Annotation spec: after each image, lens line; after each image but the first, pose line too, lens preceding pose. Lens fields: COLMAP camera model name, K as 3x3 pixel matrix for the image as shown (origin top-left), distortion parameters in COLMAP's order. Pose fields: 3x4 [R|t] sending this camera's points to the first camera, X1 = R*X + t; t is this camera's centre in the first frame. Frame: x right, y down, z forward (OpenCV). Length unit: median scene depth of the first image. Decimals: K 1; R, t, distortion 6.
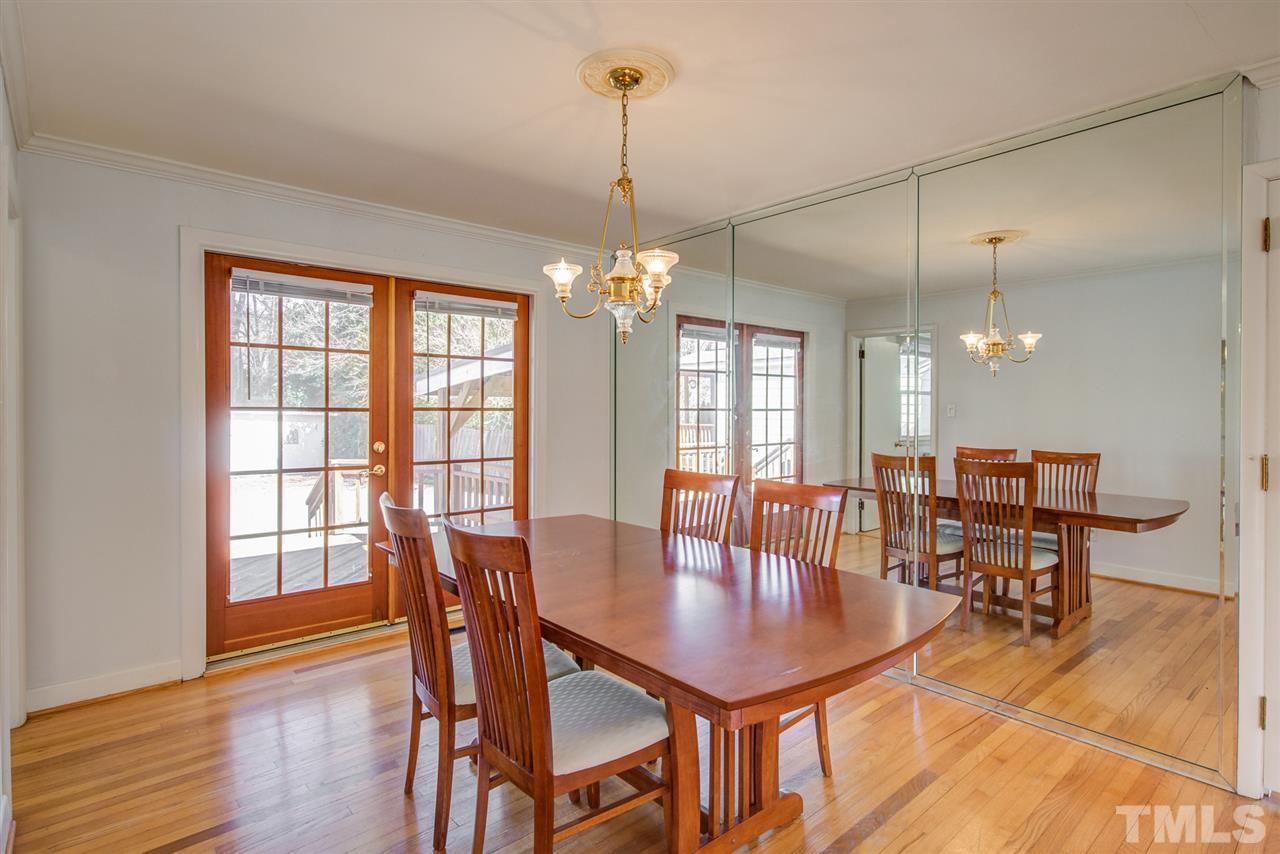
lens RADIAL K [[655.6, 0, 628.4], [0, 655.6, 426.4], [0, 0, 1]] dist [0.002817, 0.000502]
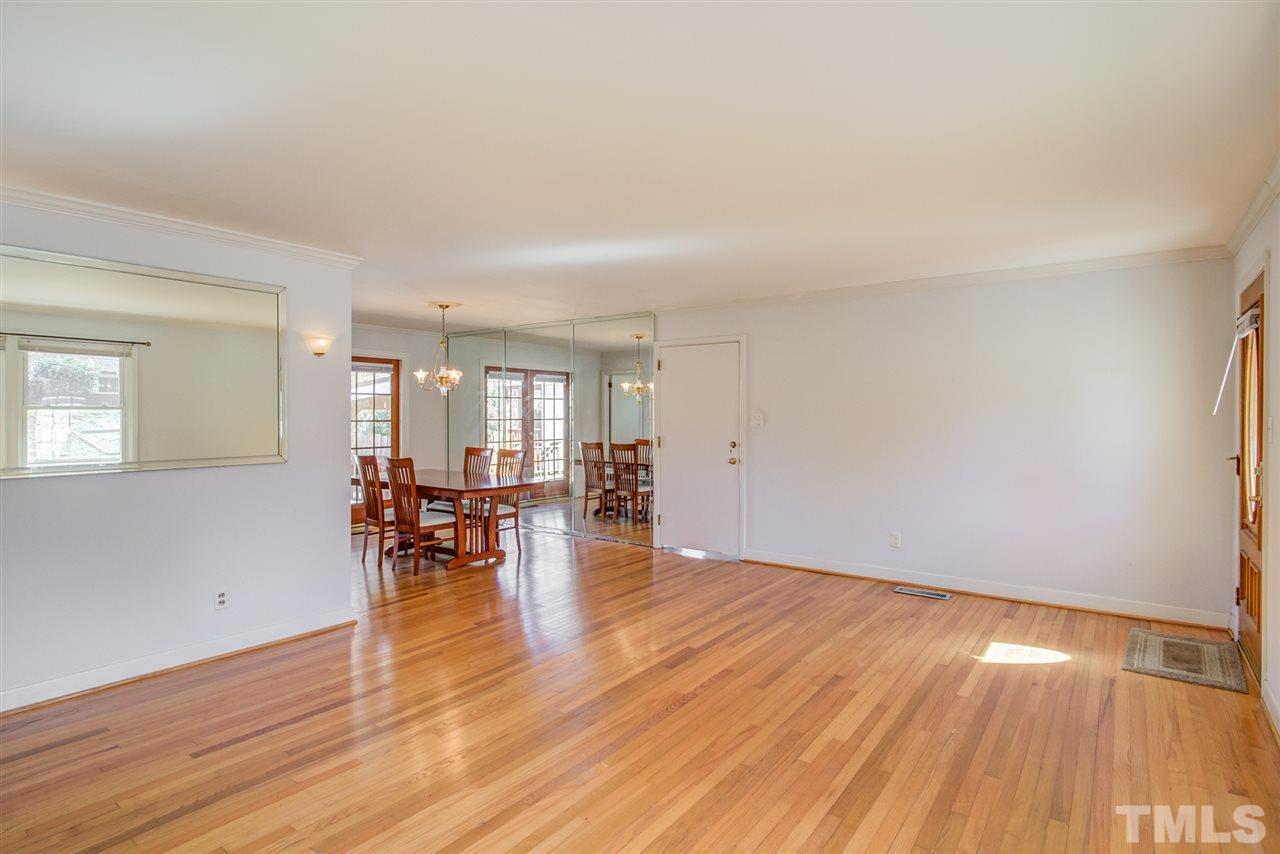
lens RADIAL K [[683.9, 0, 649.9], [0, 683.9, 424.2], [0, 0, 1]] dist [-0.004070, -0.000228]
pose [[0.971521, -0.004861, 0.236905, 0.082844], [0.007516, 0.999919, -0.010307, 0.010406], [-0.236836, 0.011794, 0.971478, -1.087870]]
